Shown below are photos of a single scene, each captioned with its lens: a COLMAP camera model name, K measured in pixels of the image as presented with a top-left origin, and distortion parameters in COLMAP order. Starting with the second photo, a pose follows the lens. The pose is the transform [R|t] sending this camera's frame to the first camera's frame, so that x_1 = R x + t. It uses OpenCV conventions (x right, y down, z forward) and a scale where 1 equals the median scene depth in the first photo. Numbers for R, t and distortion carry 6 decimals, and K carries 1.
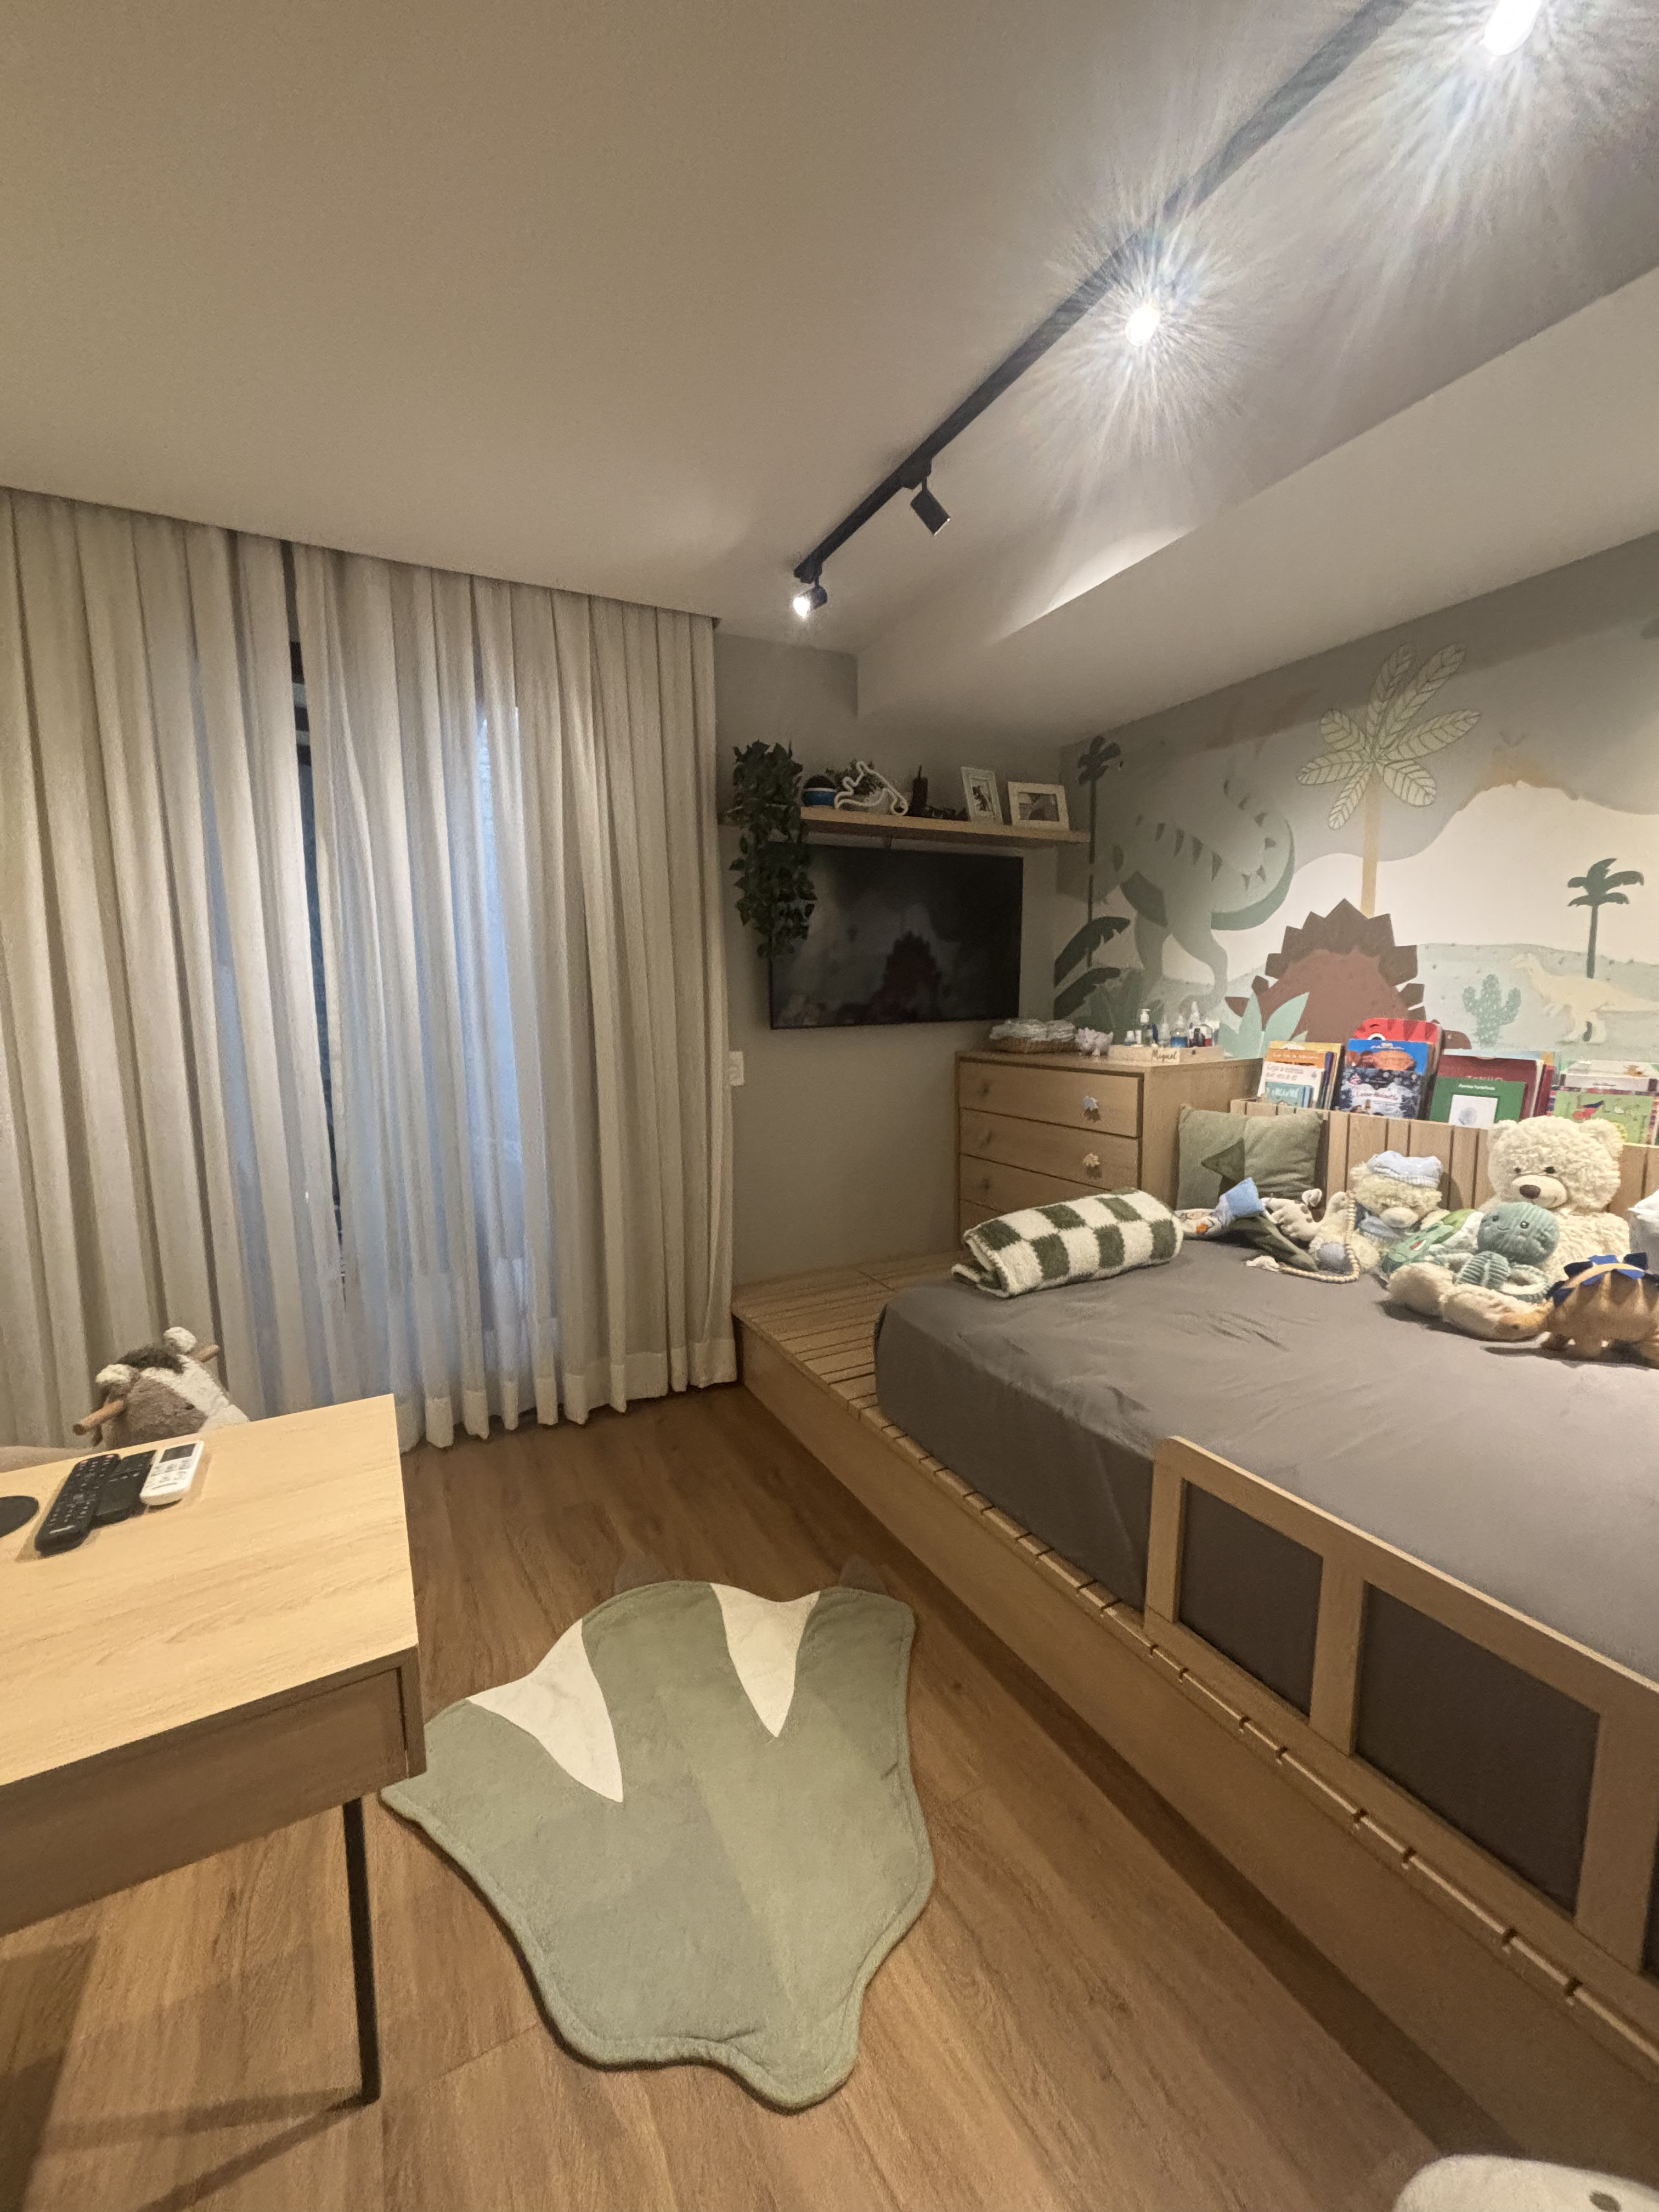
lens RADIAL K [[894.4, 0, 829.3], [0, 894.4, 1100.9], [0, 0, 1]] dist [-0.005178, 0.001205]
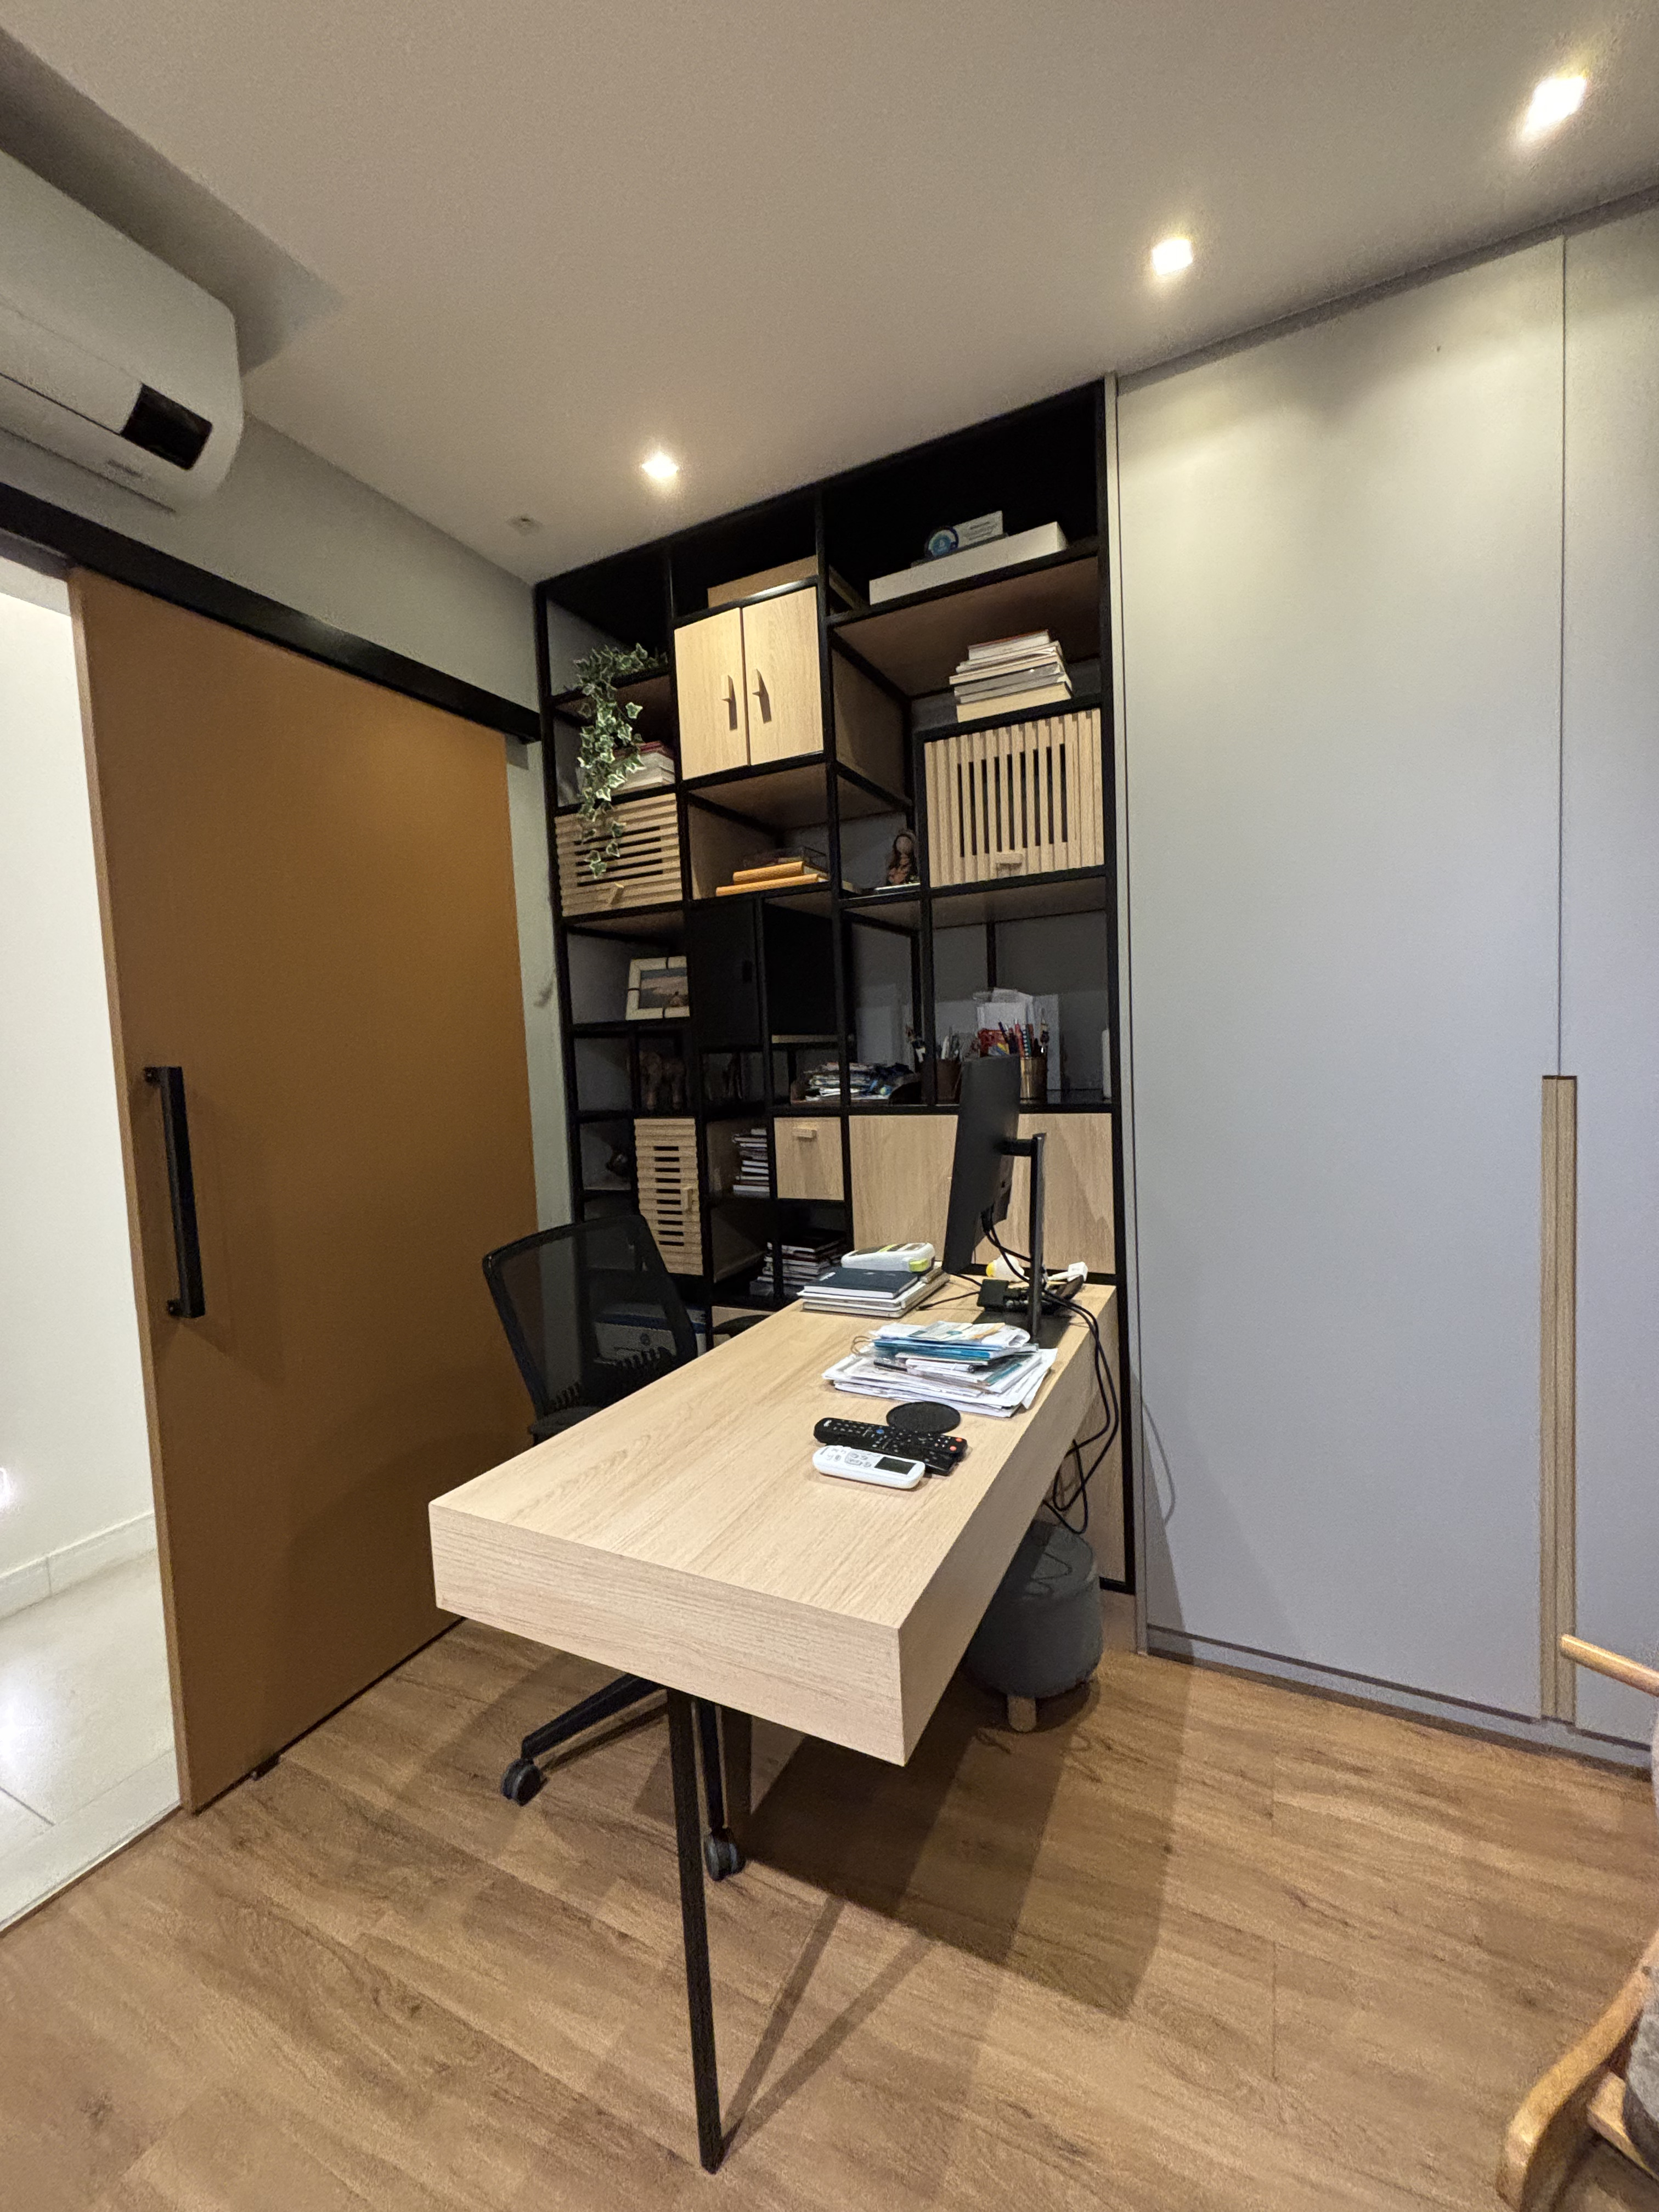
lens RADIAL K [[898.9, 0, 831.9], [0, 898.9, 1099.9], [0, 0, 1]] dist [0.000237, -0.000469]
pose [[-0.811922, 0.087183, -0.577219, -0.079919], [-0.010680, 0.986401, 0.164008, -0.064526], [0.583669, 0.139326, -0.799950, 0.786677]]
